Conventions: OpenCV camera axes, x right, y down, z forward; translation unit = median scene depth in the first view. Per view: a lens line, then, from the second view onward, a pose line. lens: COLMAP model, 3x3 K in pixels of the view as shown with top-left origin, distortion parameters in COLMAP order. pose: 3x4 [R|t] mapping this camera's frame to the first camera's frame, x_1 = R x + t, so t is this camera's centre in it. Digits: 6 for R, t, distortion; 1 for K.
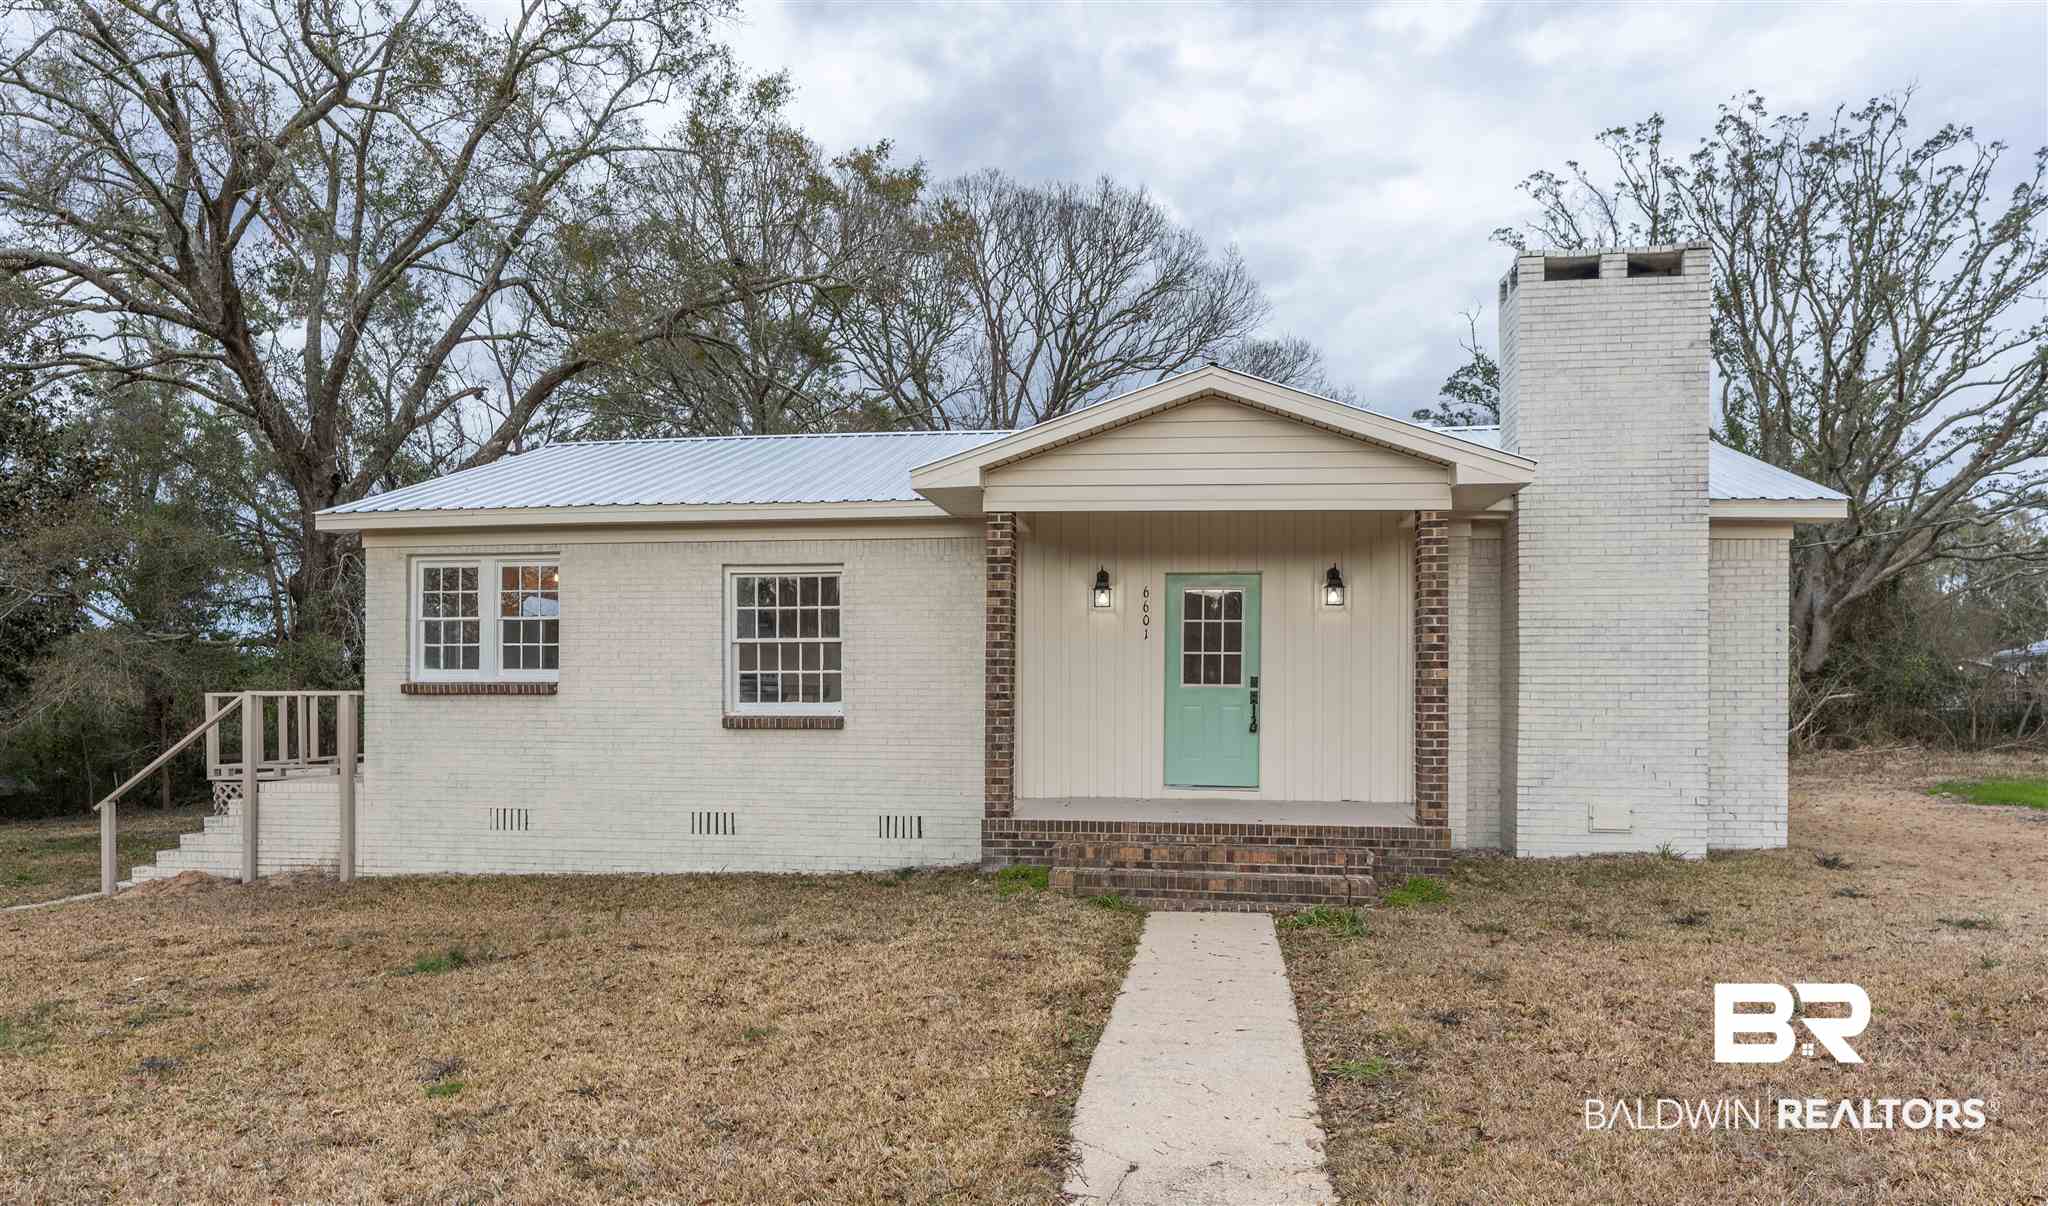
lens RADIAL K [[1299.0, 0, 1019.8], [0, 1299.0, 698.7], [0, 0, 1]] dist [-0.001719, -0.000905]
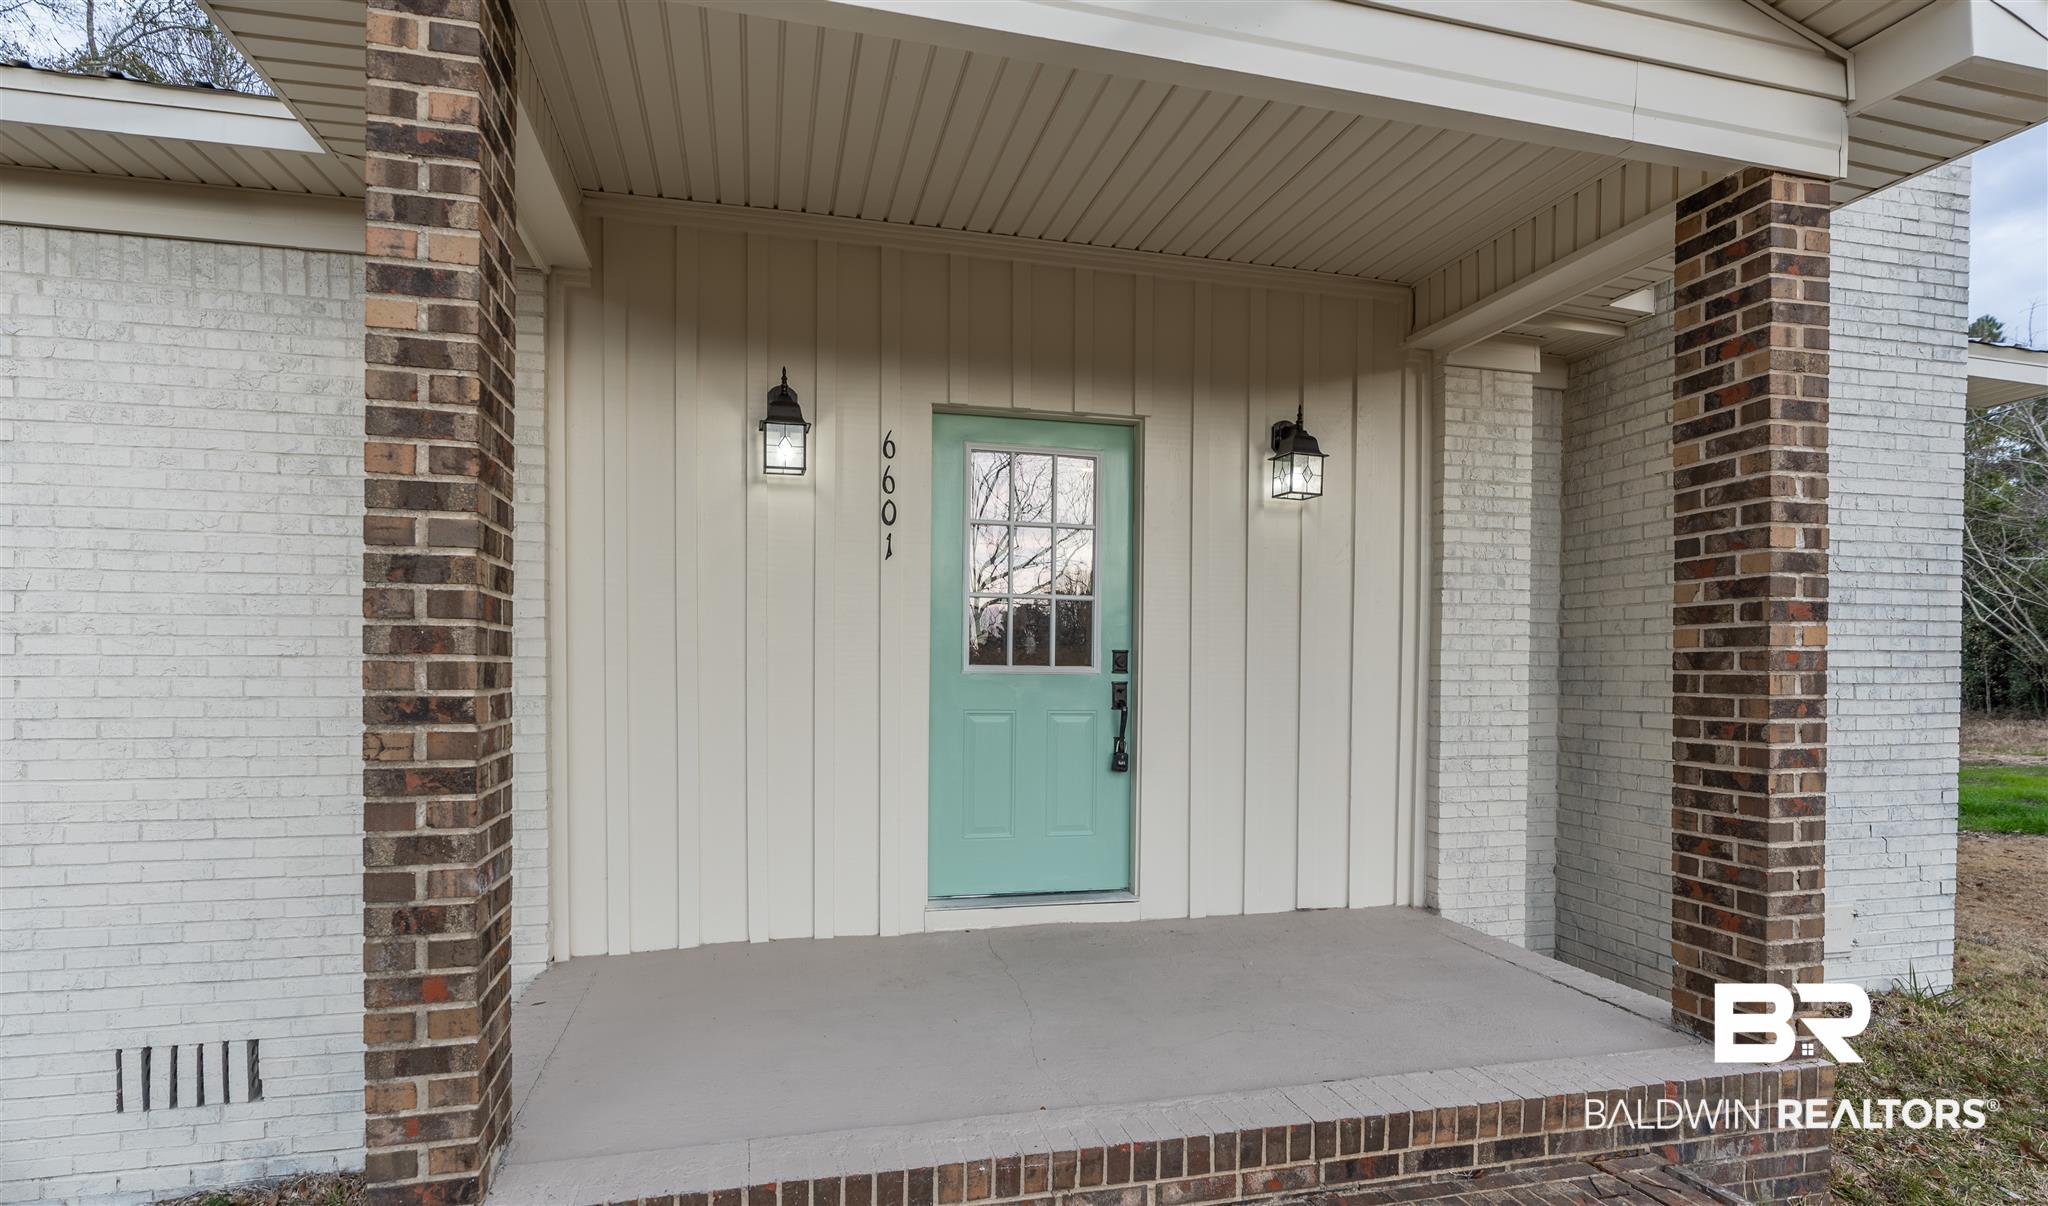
lens RADIAL K [[1001.2, 0, 1012.9], [0, 1001.2, 691.0], [0, 0, 1]] dist [-0.005464, -0.000615]
pose [[0.927020, -0.005748, 0.374967, 0.013164], [0.002102, 0.999946, 0.010131, -0.006107], [-0.375005, -0.008603, 0.926983, 0.685219]]
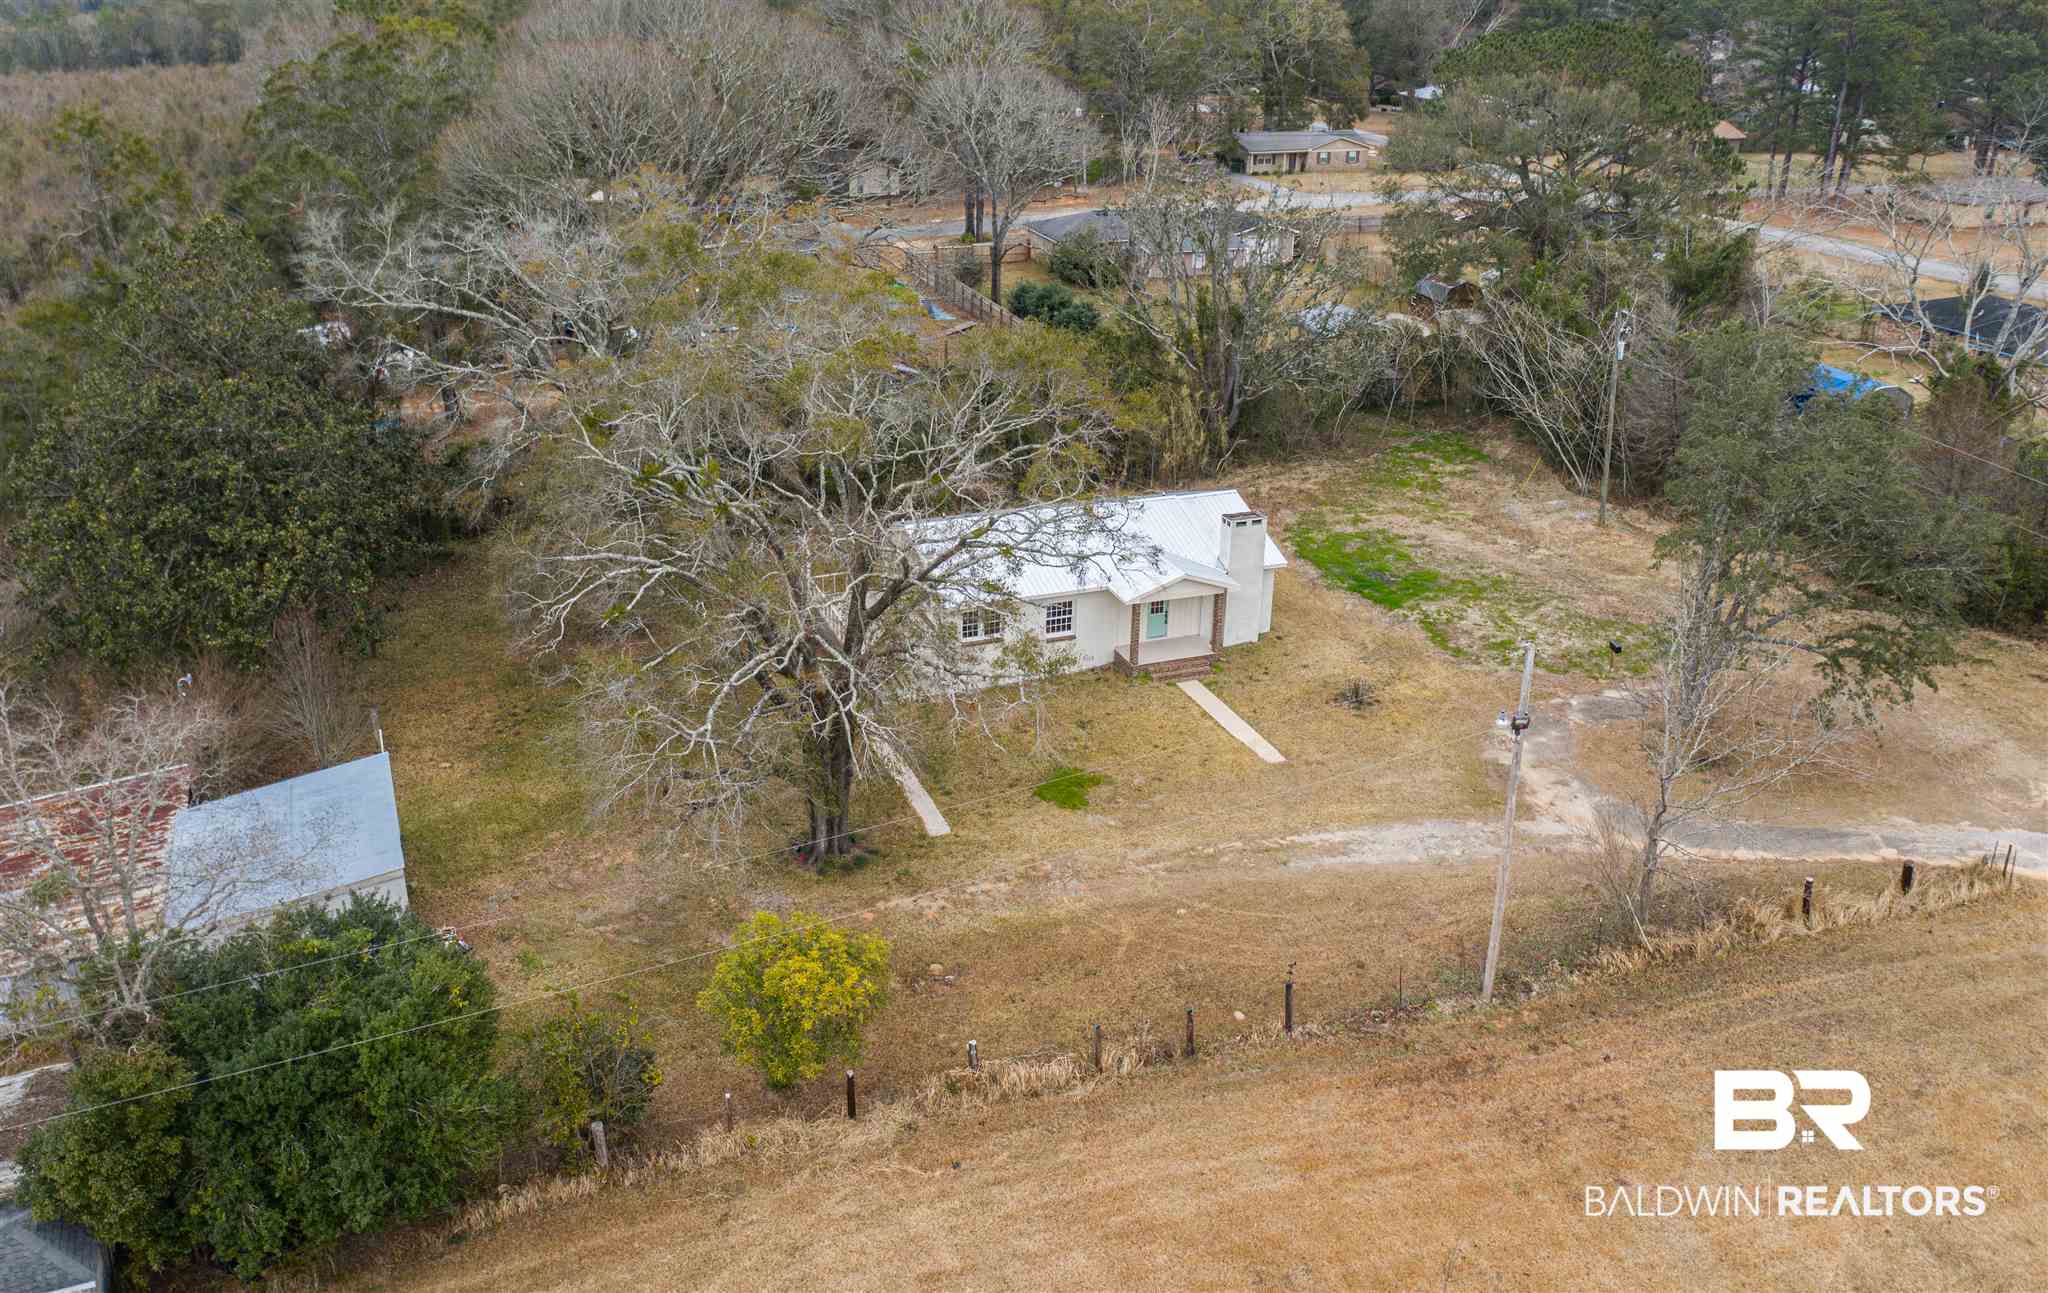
lens RADIAL K [[1478.7, 0, 1024.0], [0, 1478.7, 646.5], [0, 0, 1]] dist [-0.008701, -0.000431]
pose [[0.879711, -0.190075, 0.435866, -2.299292], [0.005942, 0.920955, 0.389623, -1.754167], [-0.475471, -0.340166, 0.811304, -2.657667]]
